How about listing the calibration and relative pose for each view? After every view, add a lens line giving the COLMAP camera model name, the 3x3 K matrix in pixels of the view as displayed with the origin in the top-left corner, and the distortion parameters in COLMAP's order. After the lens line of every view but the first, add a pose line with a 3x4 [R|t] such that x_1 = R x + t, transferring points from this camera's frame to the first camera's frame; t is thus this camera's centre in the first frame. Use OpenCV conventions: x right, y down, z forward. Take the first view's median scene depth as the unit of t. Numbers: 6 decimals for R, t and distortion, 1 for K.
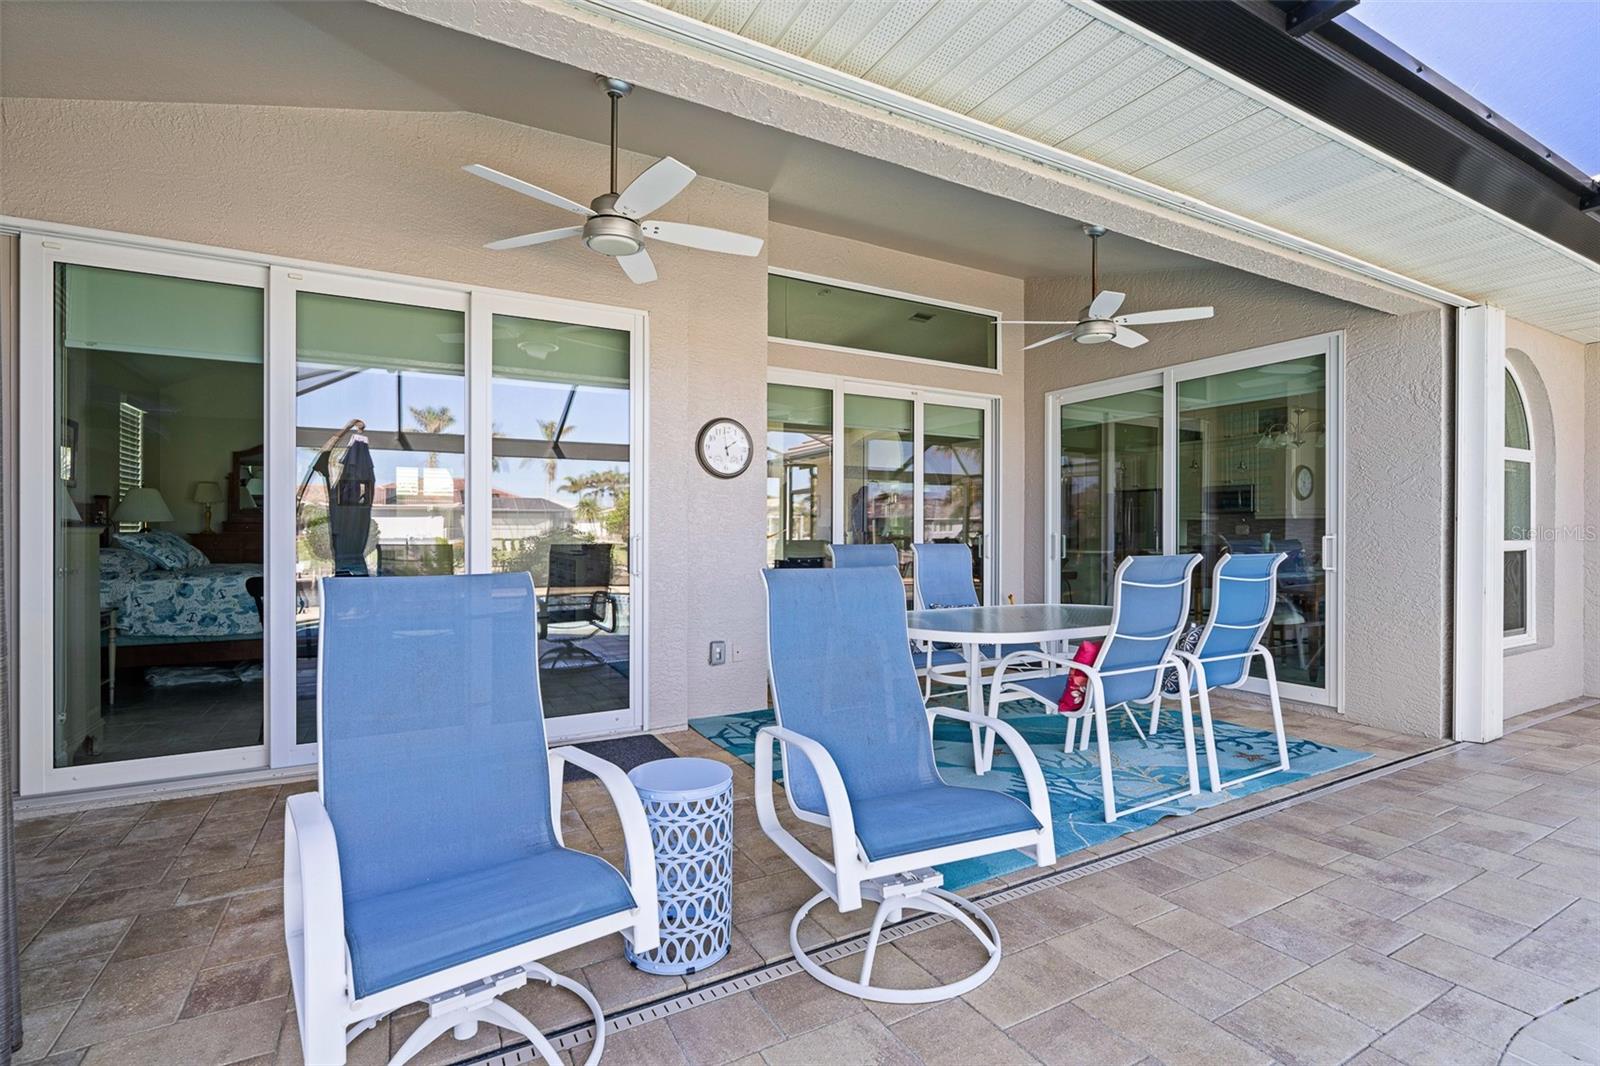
lens RADIAL K [[741.0, 0, 801.5], [0, 741.0, 546.1], [0, 0, 1]] dist [-0.004963, 0.000262]
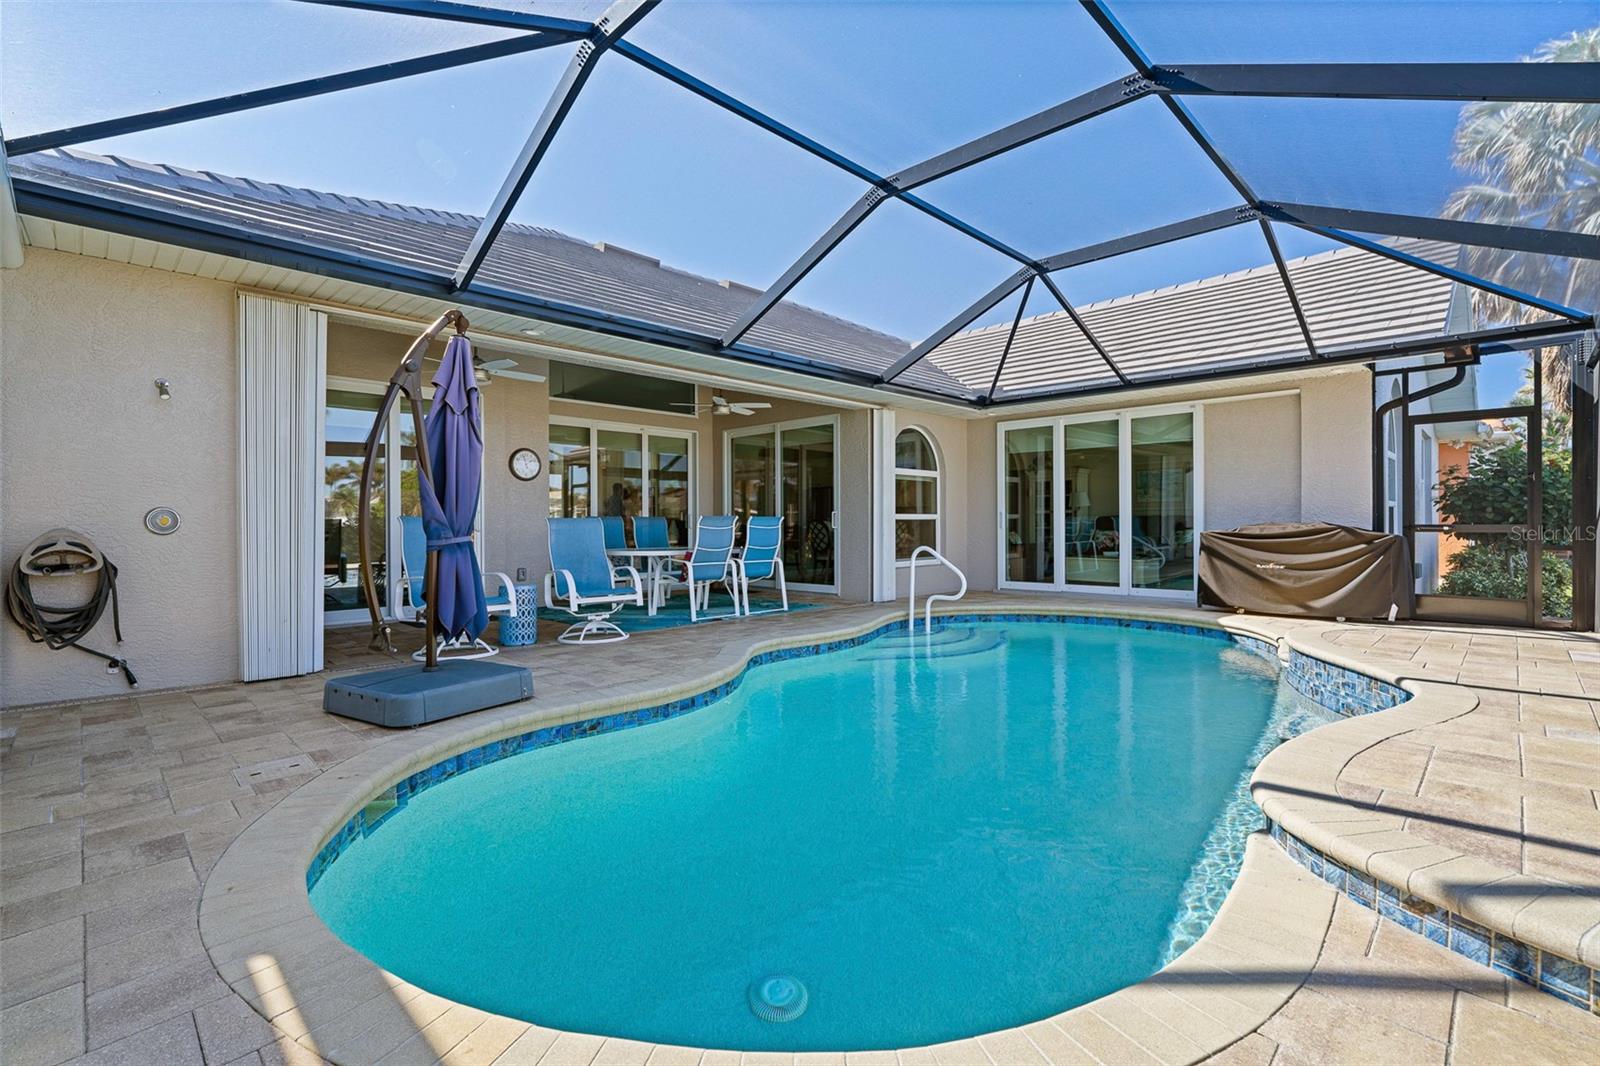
lens RADIAL K [[716.6, 0, 800.0], [0, 716.6, 533.0], [0, 0, 1]] dist [-0.003043, 0.000747]
pose [[0.958926, -0.006456, 0.283582, 0.038665], [0.008663, 0.999941, -0.006527, 0.047009], [-0.283524, 0.008716, 0.958926, -0.745751]]
